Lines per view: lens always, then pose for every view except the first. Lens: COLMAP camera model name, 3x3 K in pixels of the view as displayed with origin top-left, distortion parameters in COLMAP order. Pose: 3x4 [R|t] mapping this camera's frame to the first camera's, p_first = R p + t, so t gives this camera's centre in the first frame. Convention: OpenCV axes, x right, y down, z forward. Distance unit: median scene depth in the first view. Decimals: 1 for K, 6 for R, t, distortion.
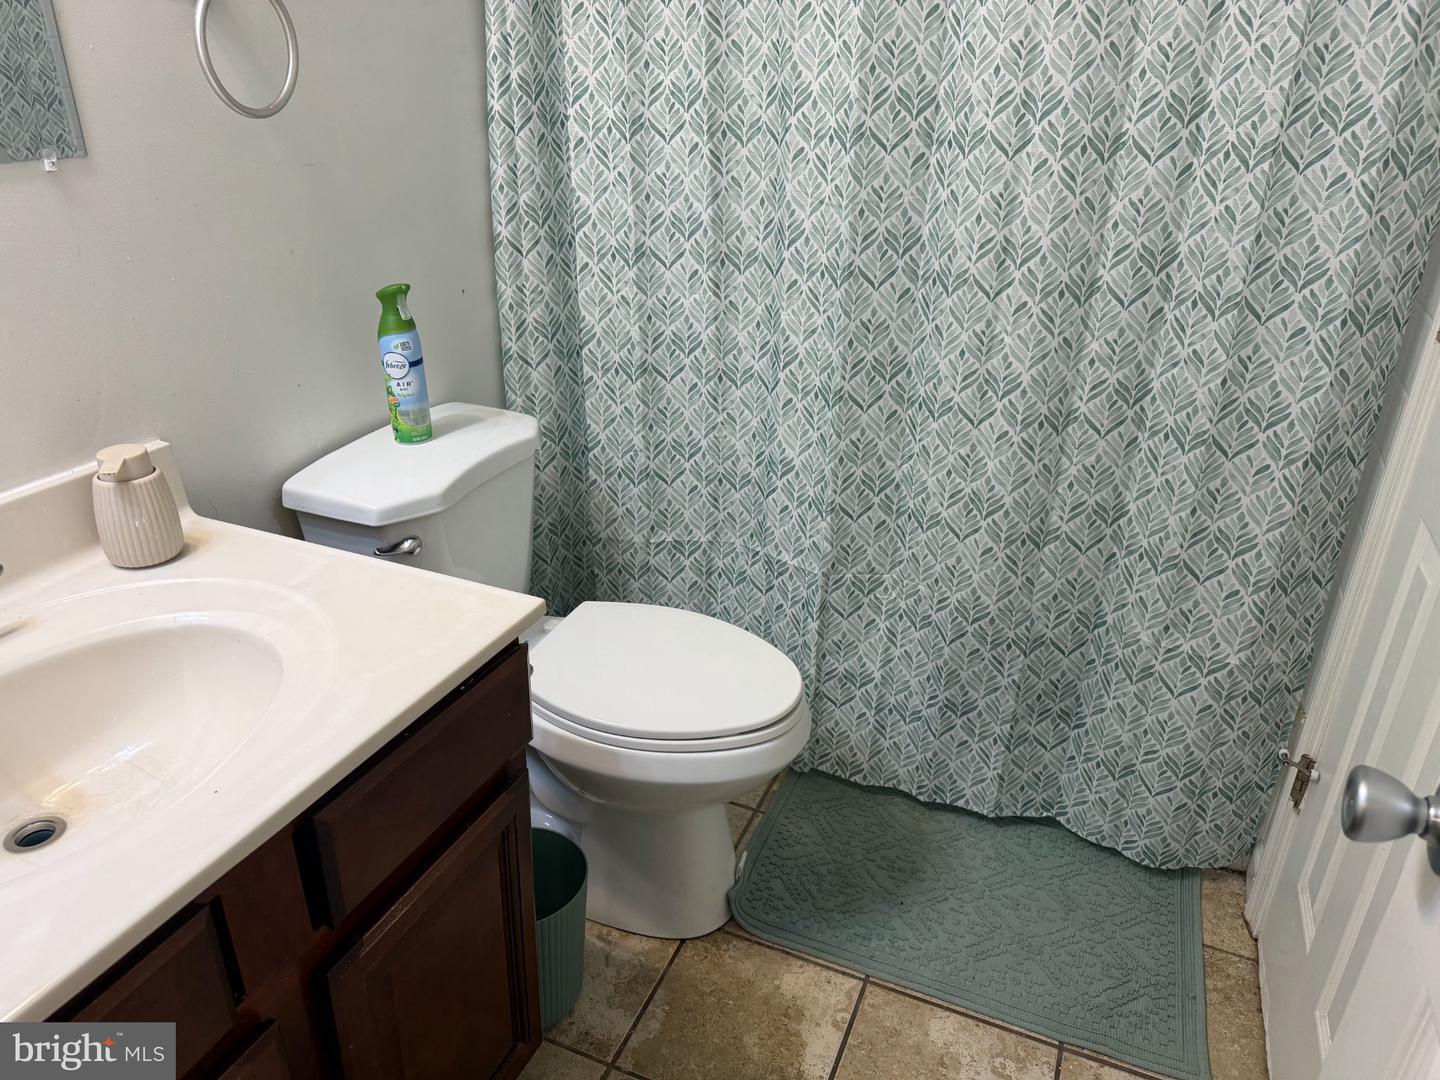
lens RADIAL K [[1011.1, 0, 716.8], [0, 1011.1, 551.8], [0, 0, 1]] dist [0.058412, -0.071576]
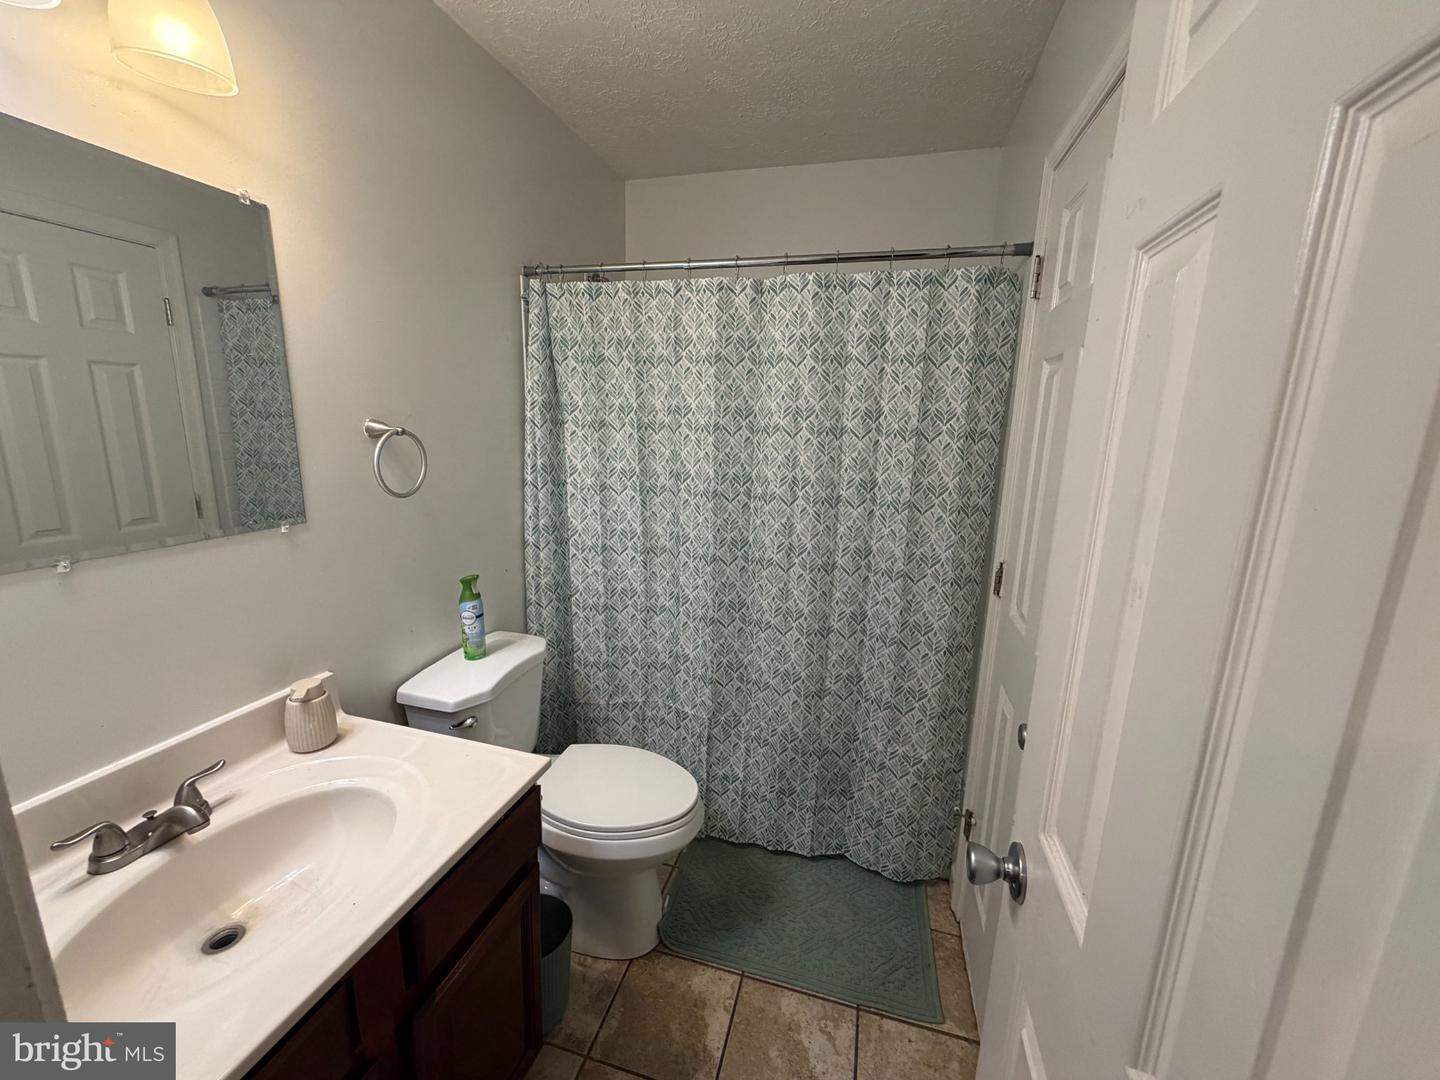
lens RADIAL K [[575.9, 0, 719.0], [0, 575.9, 538.8], [0, 0, 1]] dist [0.002107, -0.000122]
pose [[0.991429, -0.016621, 0.129588, -0.002281], [0.047156, 0.970537, -0.236292, -0.052800], [-0.121842, 0.240378, 0.963002, -0.075442]]
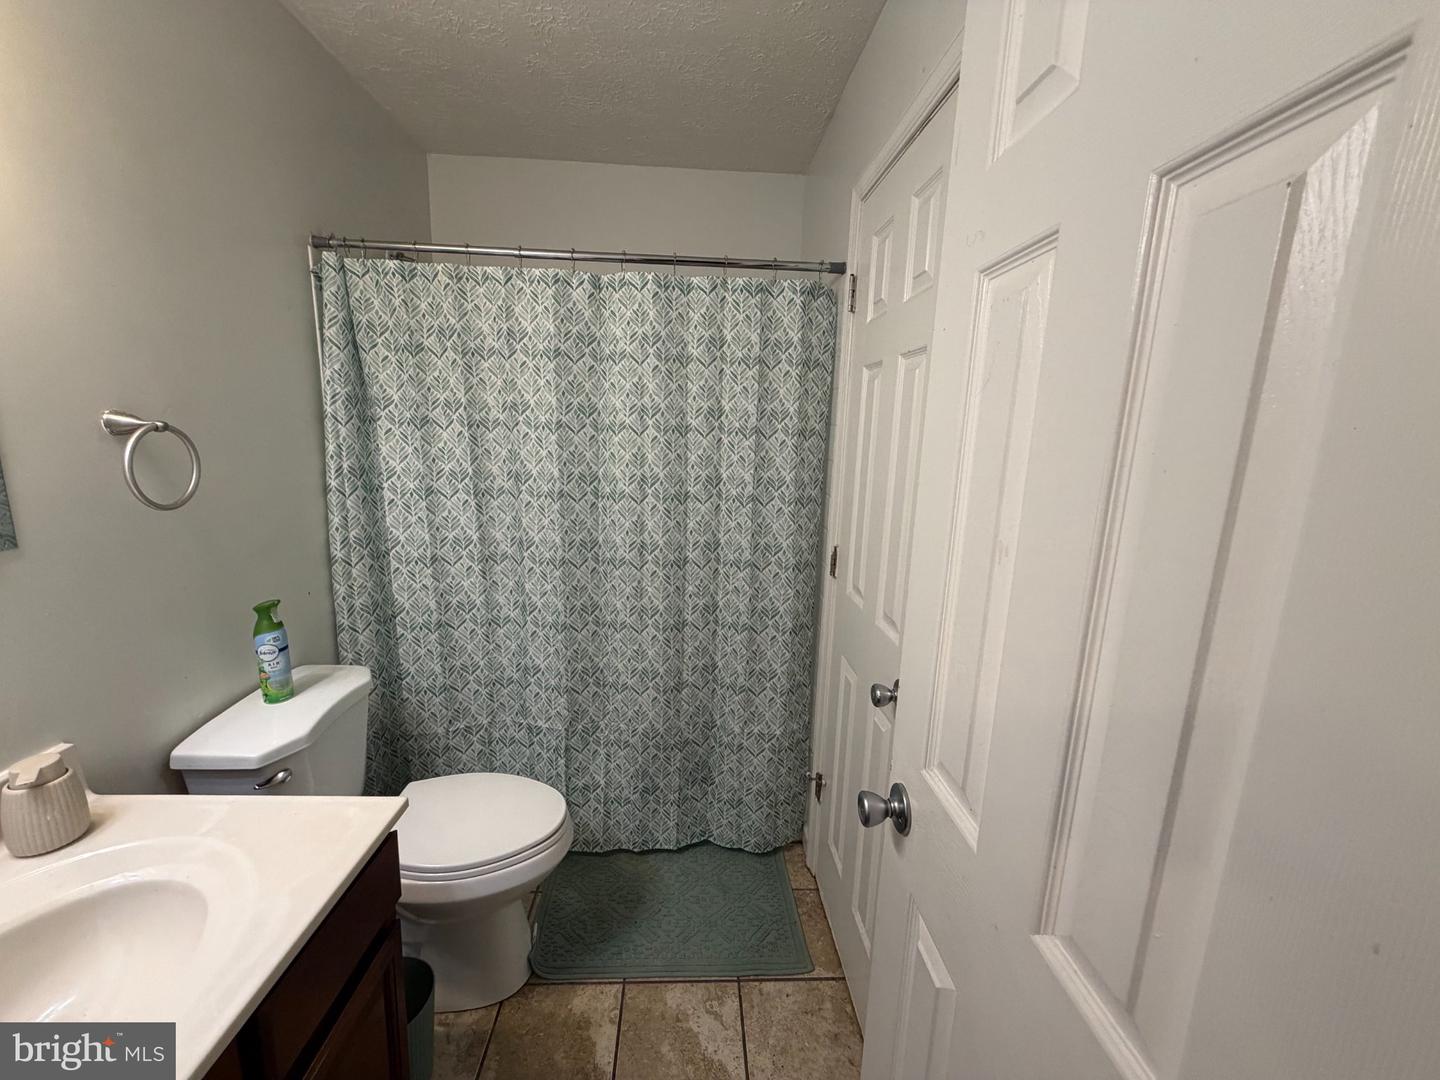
lens RADIAL K [[575.9, 0, 718.2], [0, 575.9, 539.3], [0, 0, 1]] dist [0.002107, -0.000122]
pose [[0.899116, -0.071325, 0.431860, -0.069306], [0.174428, 0.963294, -0.204058, -0.051192], [-0.401453, 0.258801, 0.878554, -0.057854]]
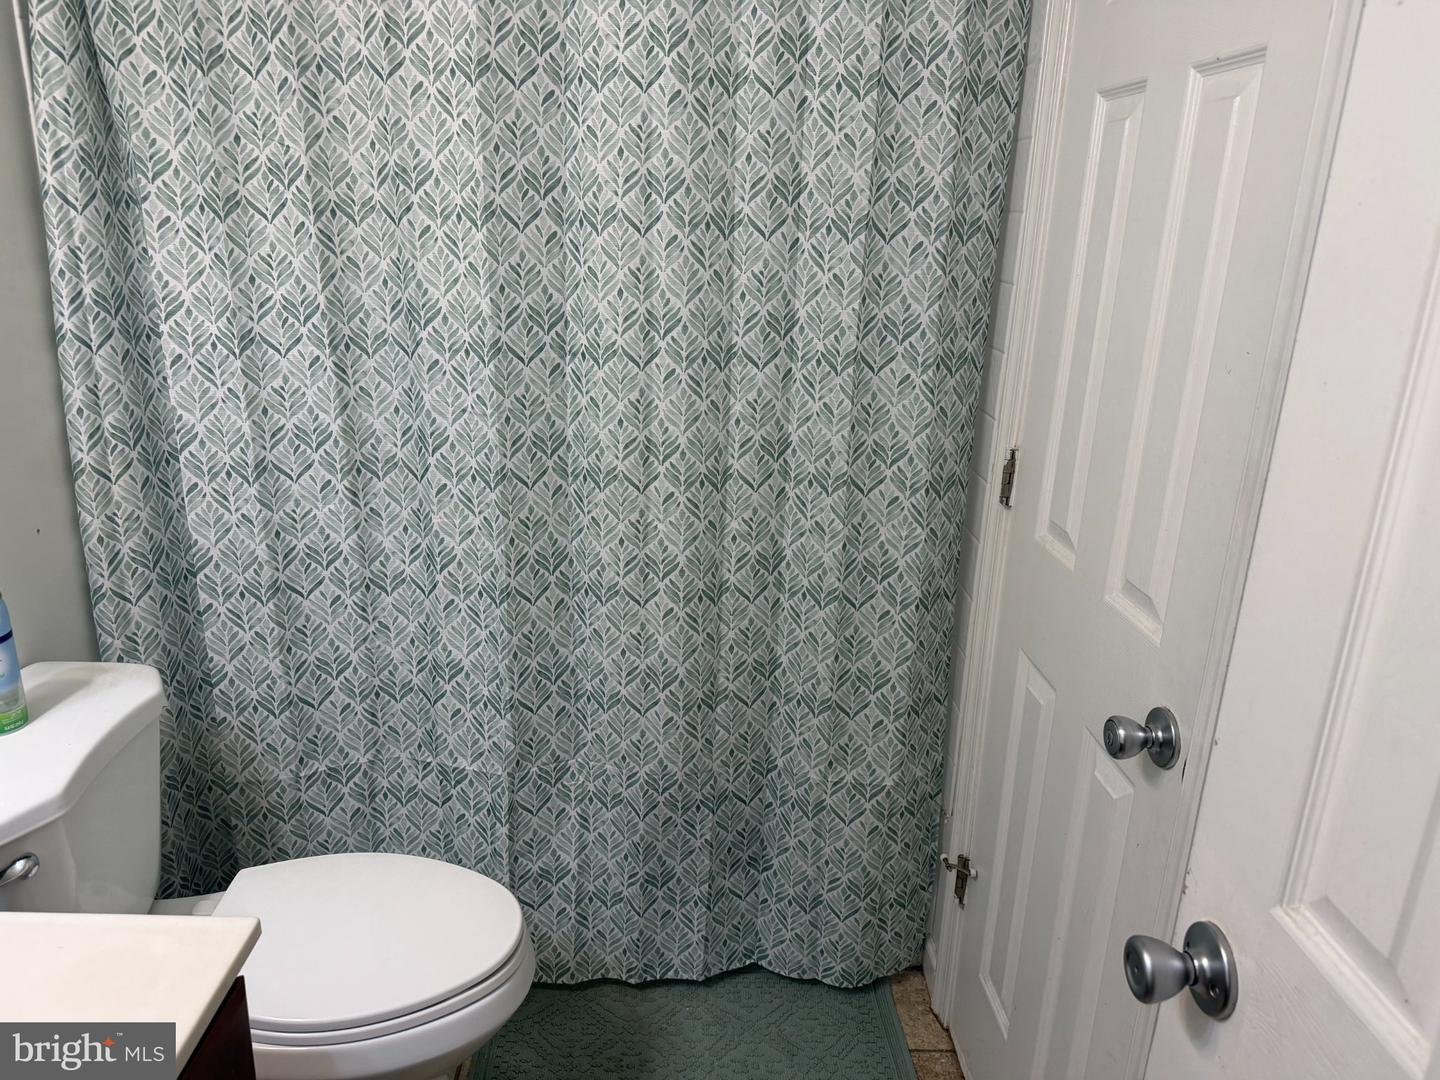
lens RADIAL K [[1011.1, 0, 707.4], [0, 1011.1, 537.2], [0, 0, 1]] dist [0.058412, -0.071576]
pose [[0.907037, -0.114200, 0.405267, -0.101517], [0.166335, 0.981412, -0.095728, -0.087350], [-0.386802, 0.154239, 0.909172, 0.016507]]
